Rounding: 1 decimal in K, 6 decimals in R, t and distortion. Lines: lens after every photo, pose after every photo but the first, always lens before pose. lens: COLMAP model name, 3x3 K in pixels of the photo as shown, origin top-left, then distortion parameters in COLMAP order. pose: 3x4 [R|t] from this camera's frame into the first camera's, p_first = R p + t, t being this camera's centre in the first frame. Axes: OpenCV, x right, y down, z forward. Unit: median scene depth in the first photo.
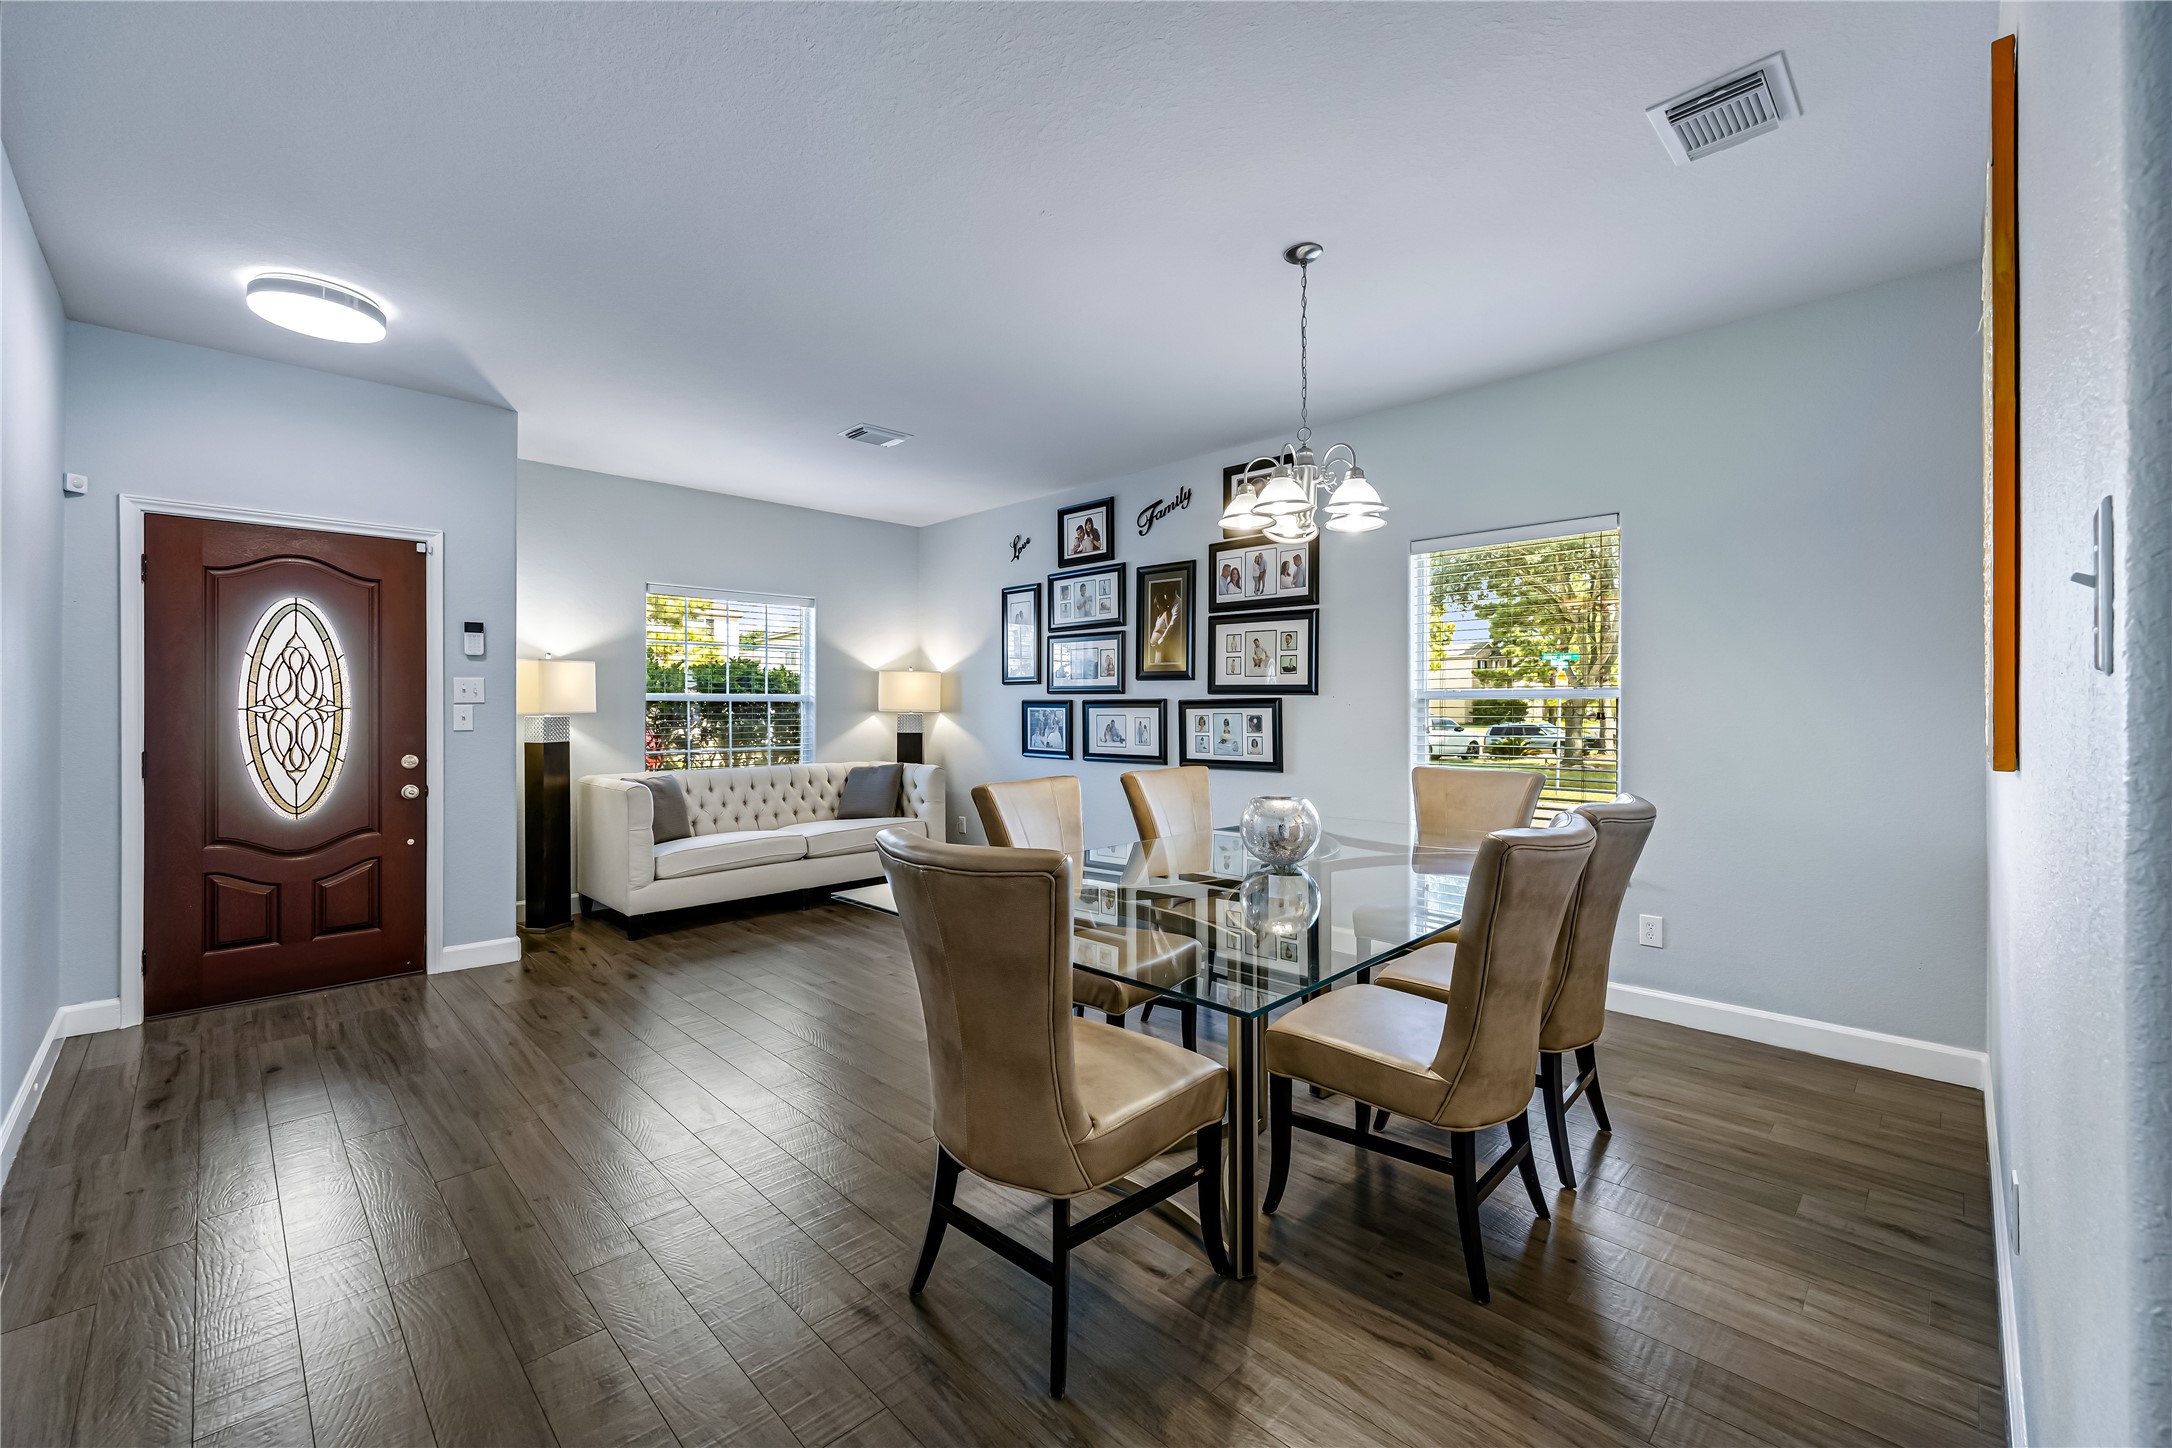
lens RADIAL K [[874.4, 0, 1068.9], [0, 874.4, 704.1], [0, 0, 1]] dist [-0.004172, 0.001153]
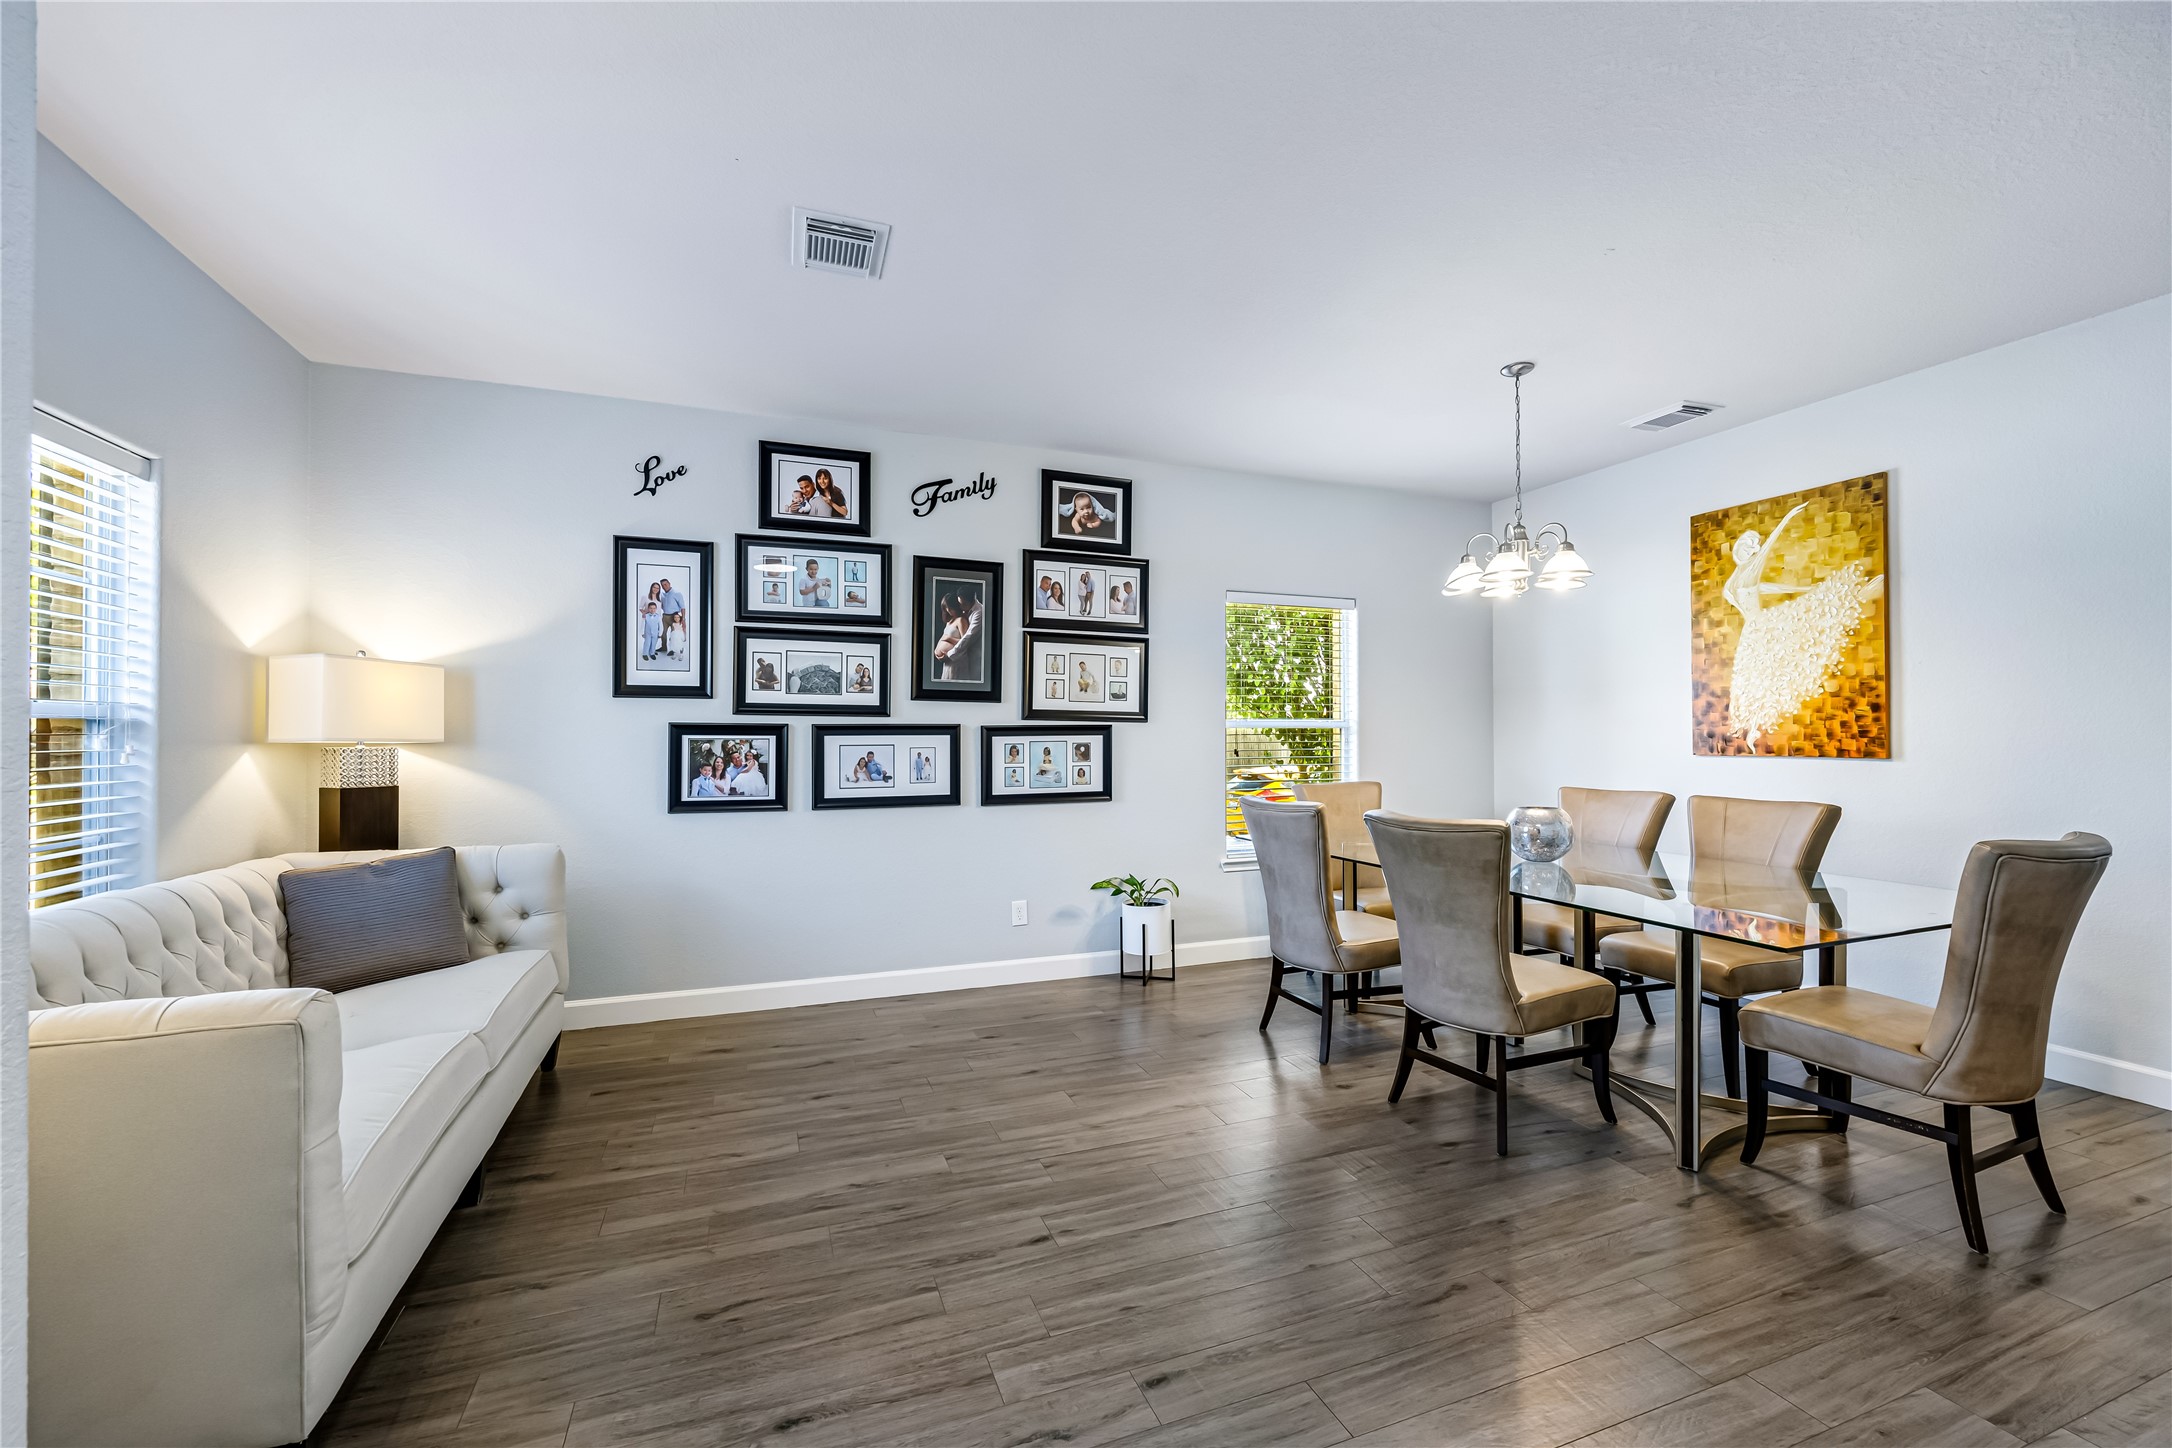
lens RADIAL K [[874.4, 0, 1069.9], [0, 874.4, 722.6], [0, 0, 1]] dist [-0.004172, 0.001153]
pose [[0.407249, 0.012730, 0.913228, -0.594797], [-0.002785, 0.999916, -0.012697, 0.002611], [-0.913313, 0.002628, 0.407250, 0.573920]]
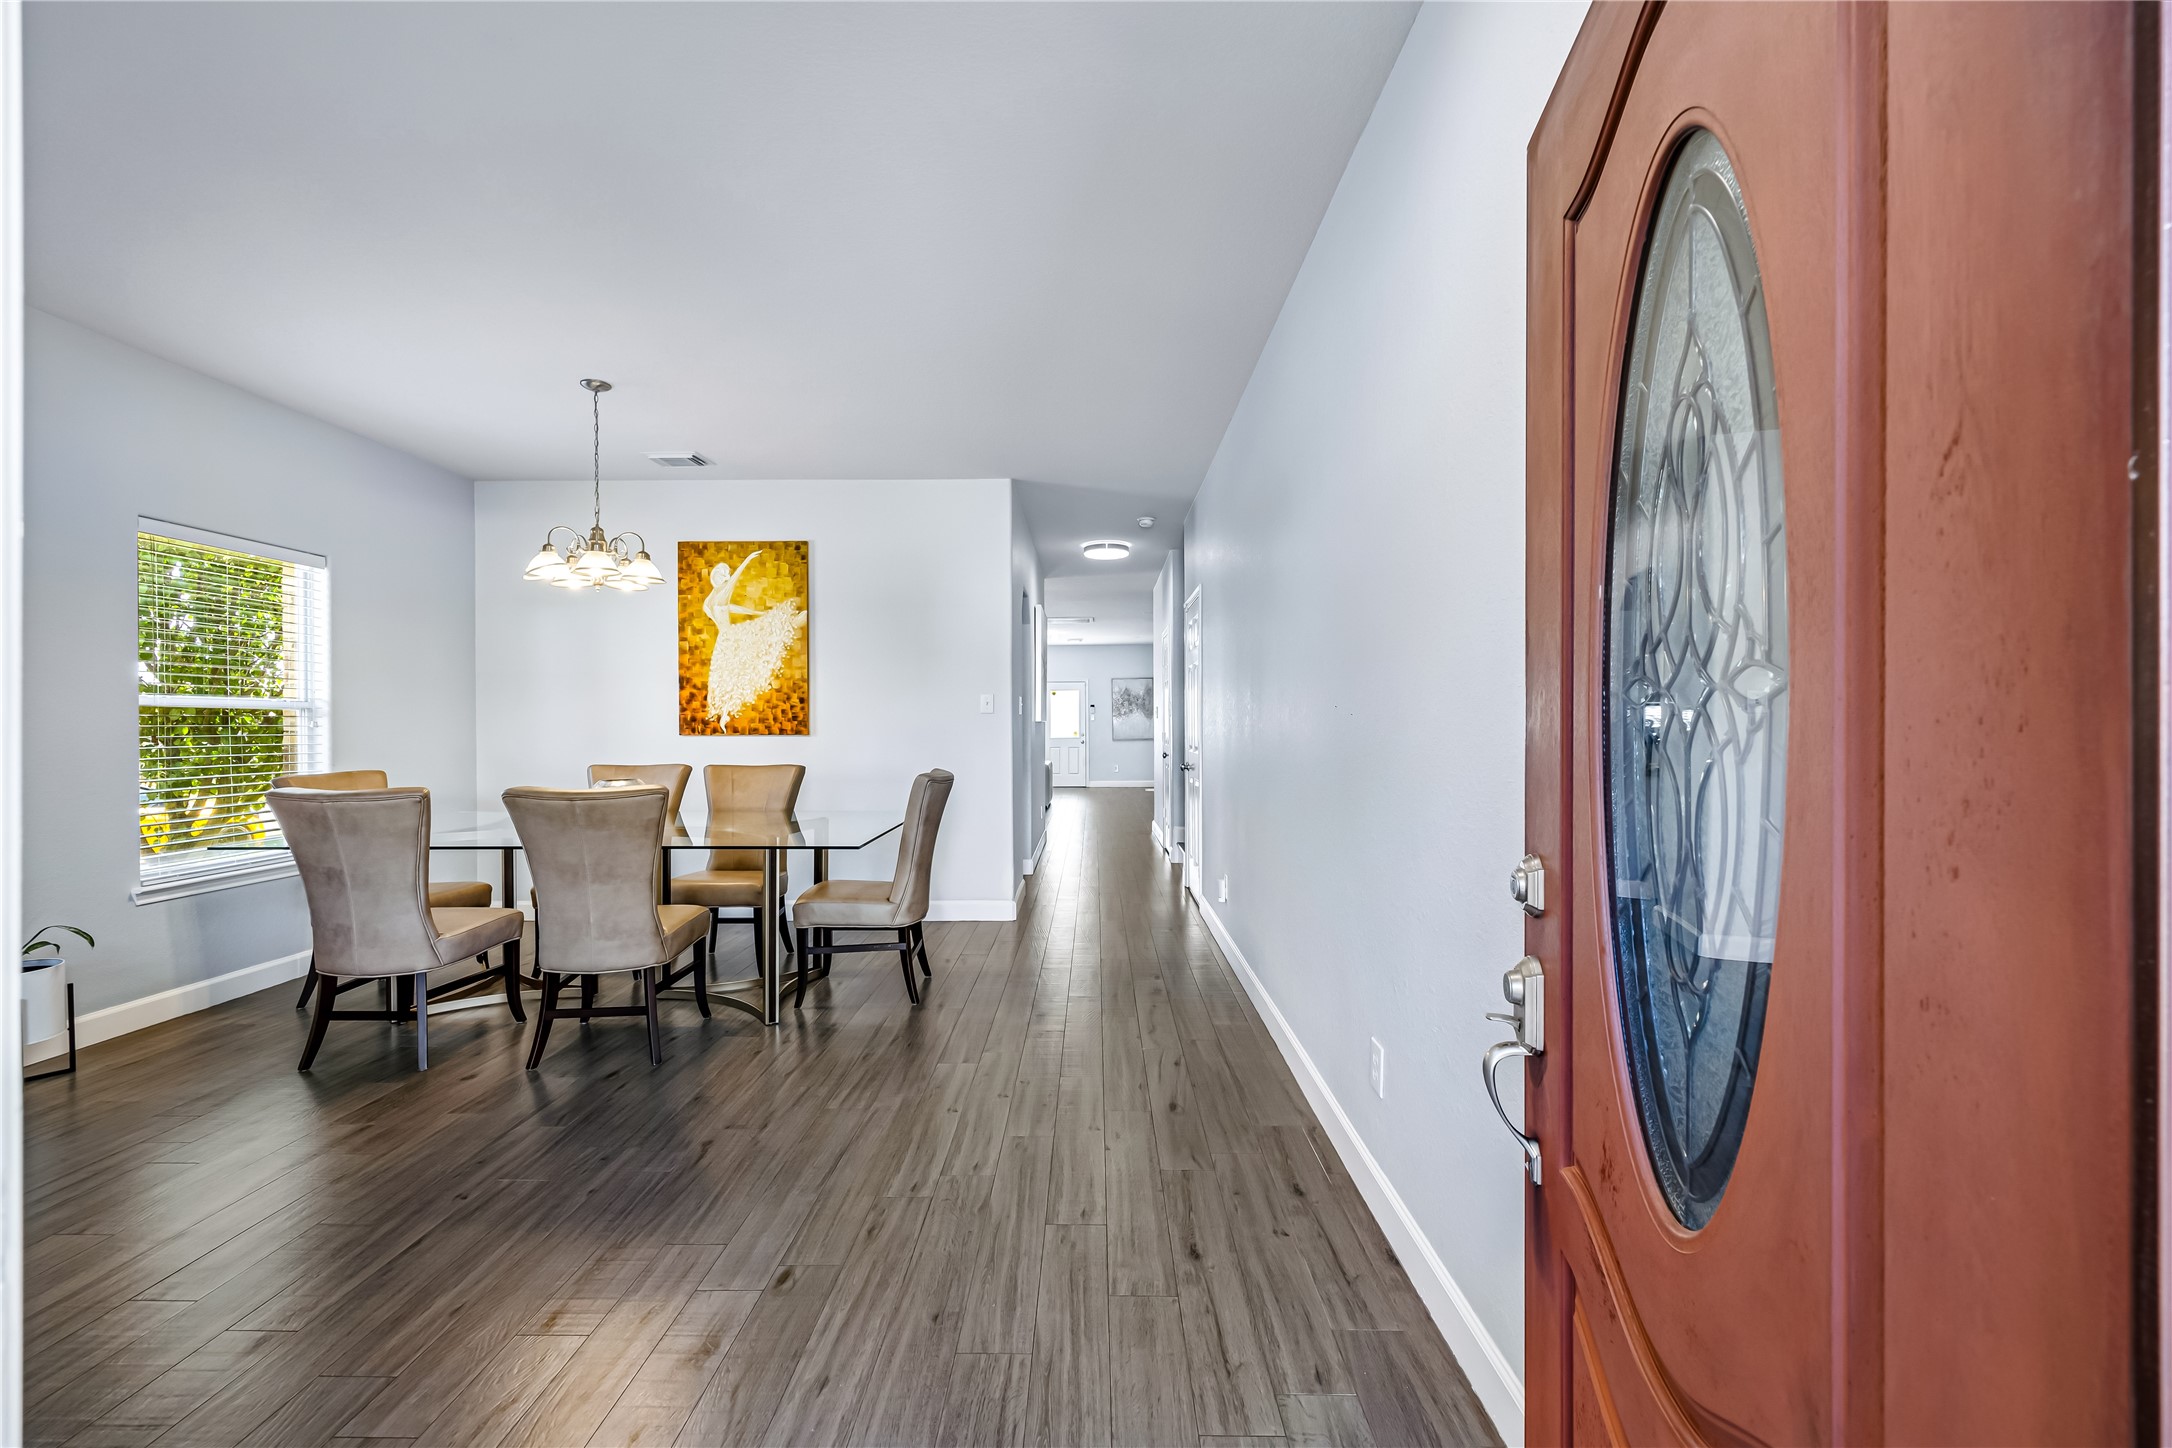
lens RADIAL K [[874.4, 0, 1074.6], [0, 874.4, 731.3], [0, 0, 1]] dist [-0.004172, 0.001153]
pose [[-0.692110, -0.005206, 0.721773, -0.661730], [-0.002054, 0.999984, 0.005243, 0.010303], [-0.721789, 0.002146, -0.692110, 0.749812]]
